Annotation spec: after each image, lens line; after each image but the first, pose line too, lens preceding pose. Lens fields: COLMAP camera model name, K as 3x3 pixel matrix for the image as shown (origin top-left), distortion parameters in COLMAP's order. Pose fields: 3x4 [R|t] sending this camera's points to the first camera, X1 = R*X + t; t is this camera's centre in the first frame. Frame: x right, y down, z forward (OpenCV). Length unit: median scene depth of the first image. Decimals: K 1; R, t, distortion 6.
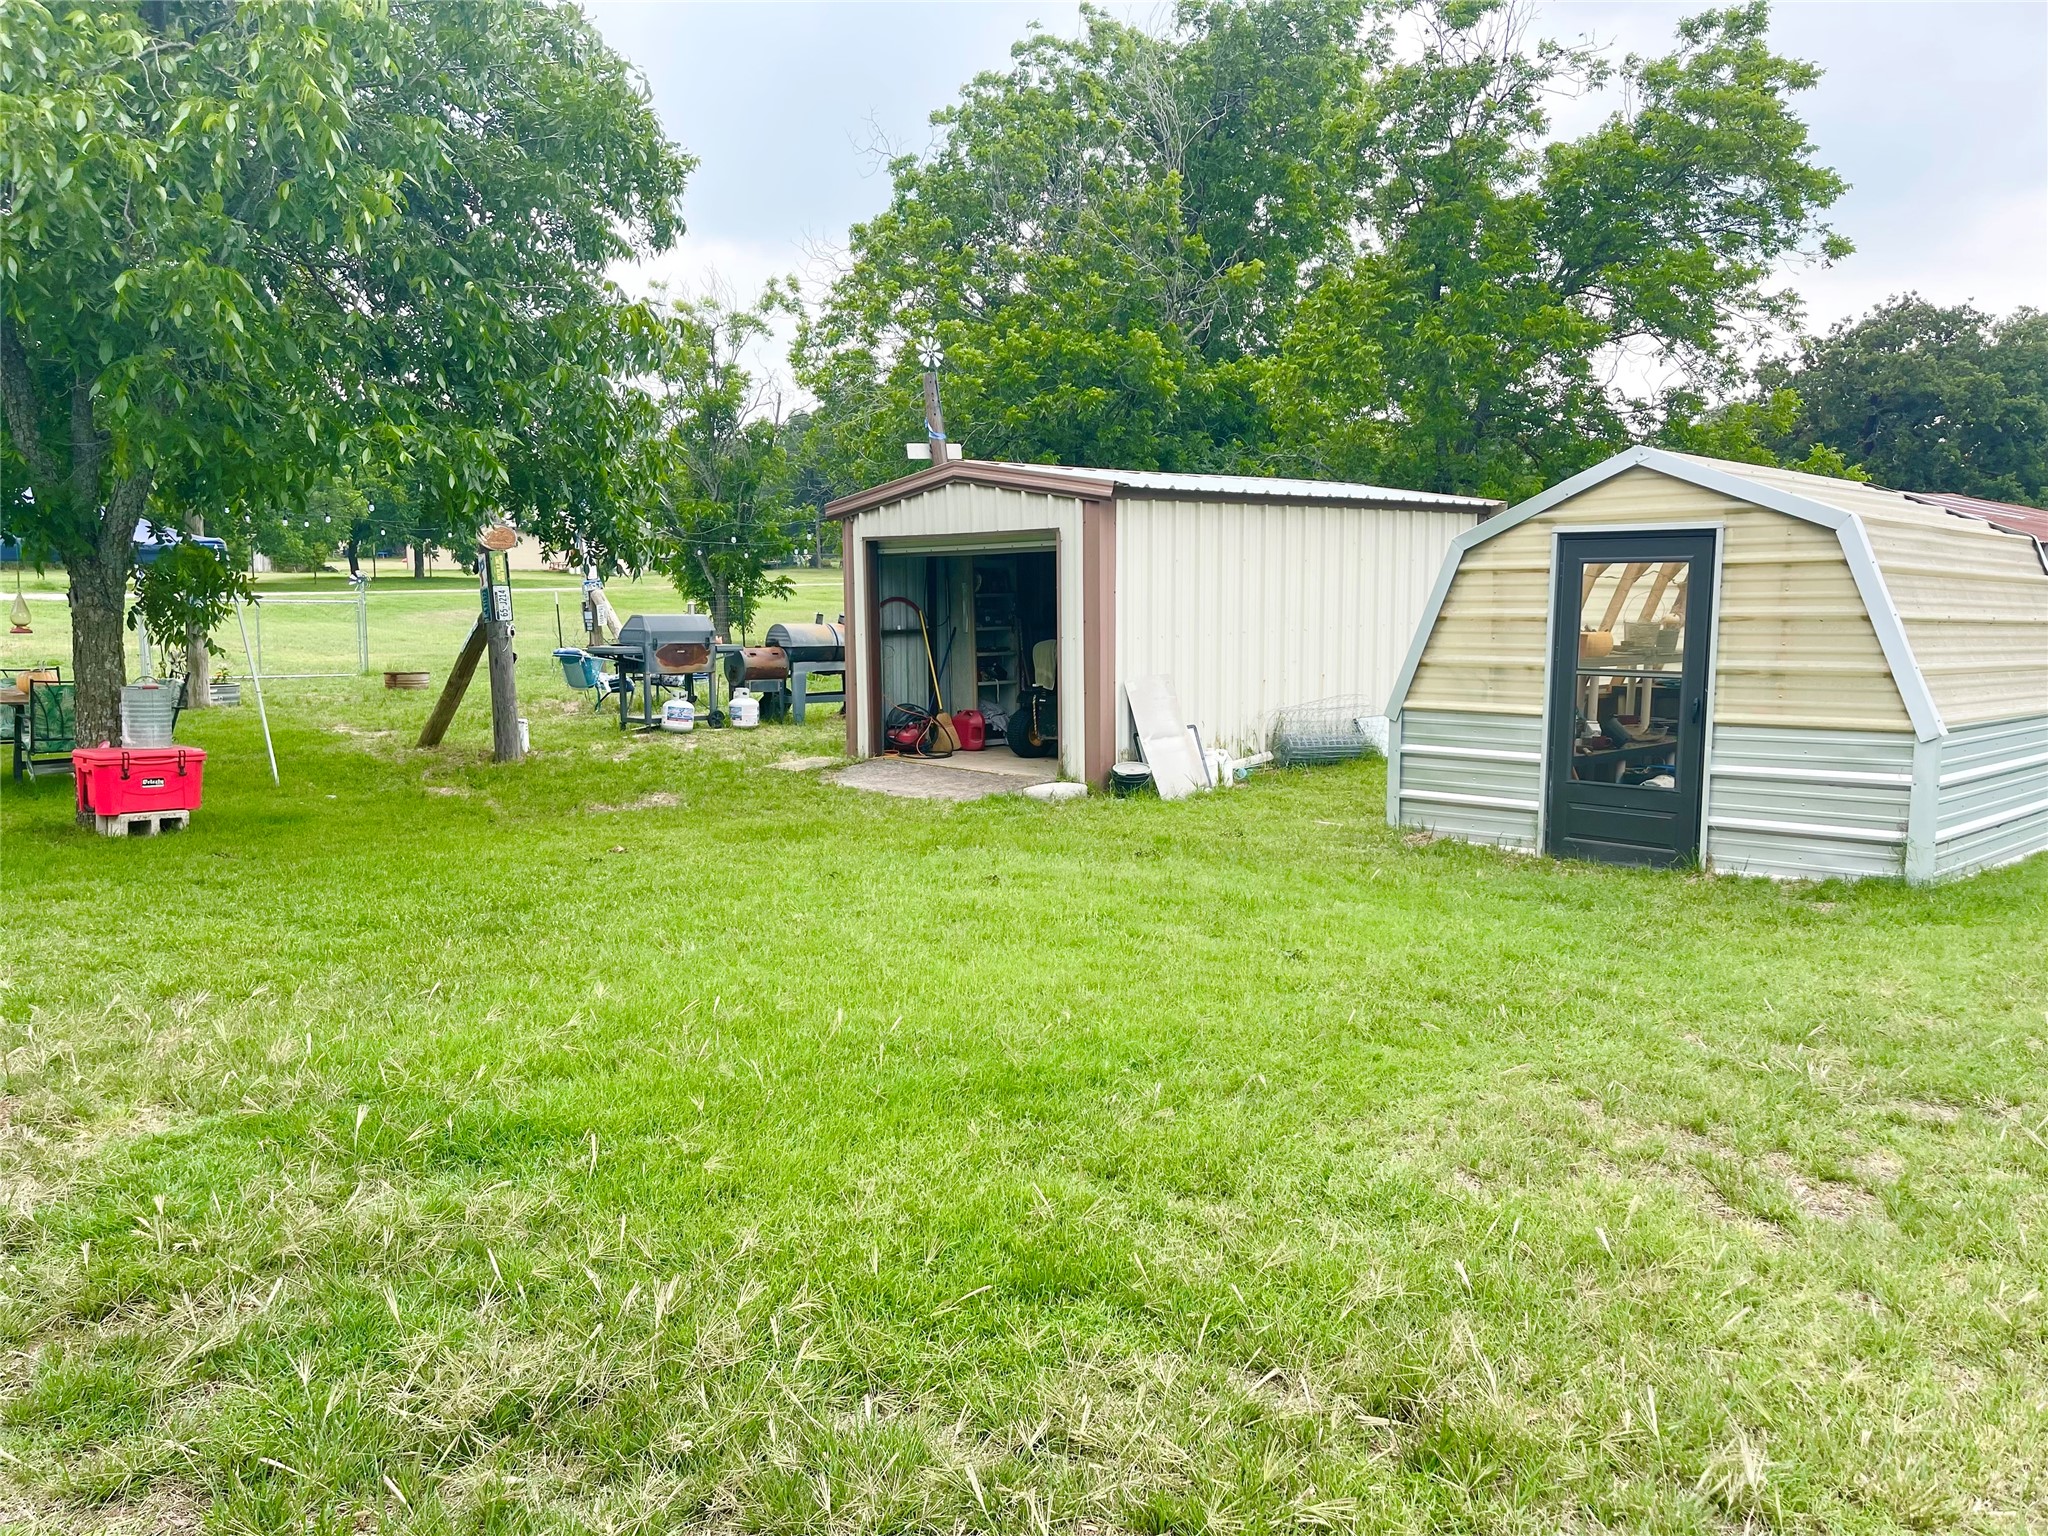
lens RADIAL K [[1553.4, 0, 1026.8], [0, 1553.4, 786.6], [0, 0, 1]] dist [0.058792, -0.068670]
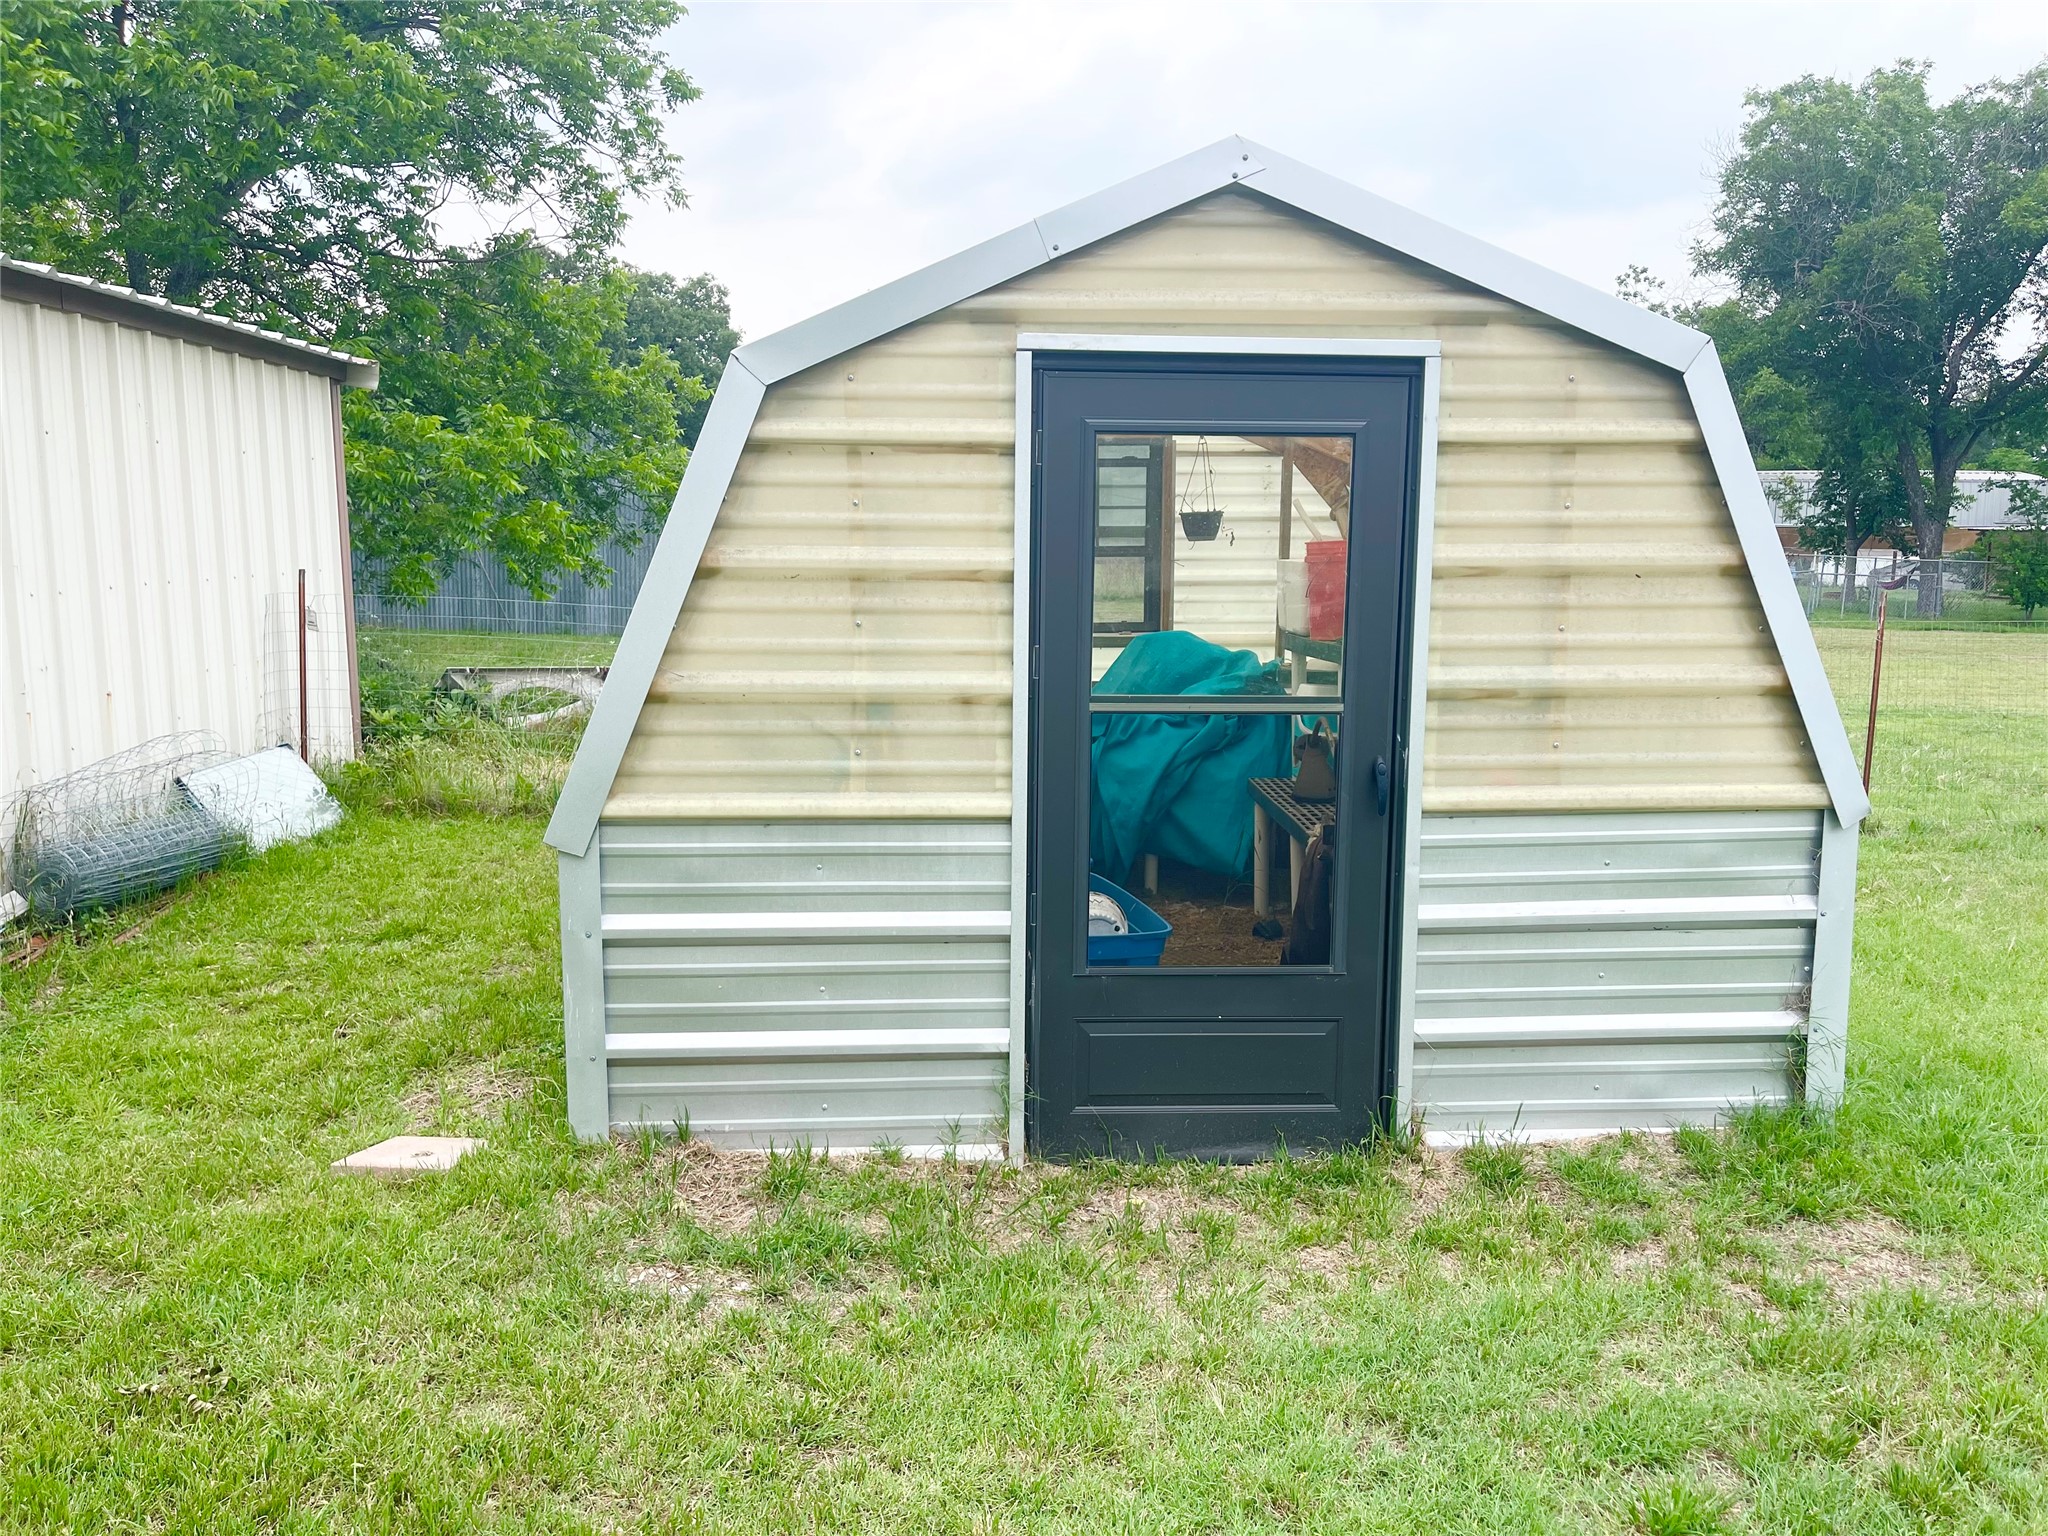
lens RADIAL K [[1553.4, 0, 1026.8], [0, 1553.4, 786.6], [0, 0, 1]] dist [0.058792, -0.068670]
pose [[0.676973, -0.098508, 0.729386, 0.045037], [0.082627, 0.994910, 0.057678, -0.074560], [-0.731356, 0.021221, 0.681666, 0.715663]]
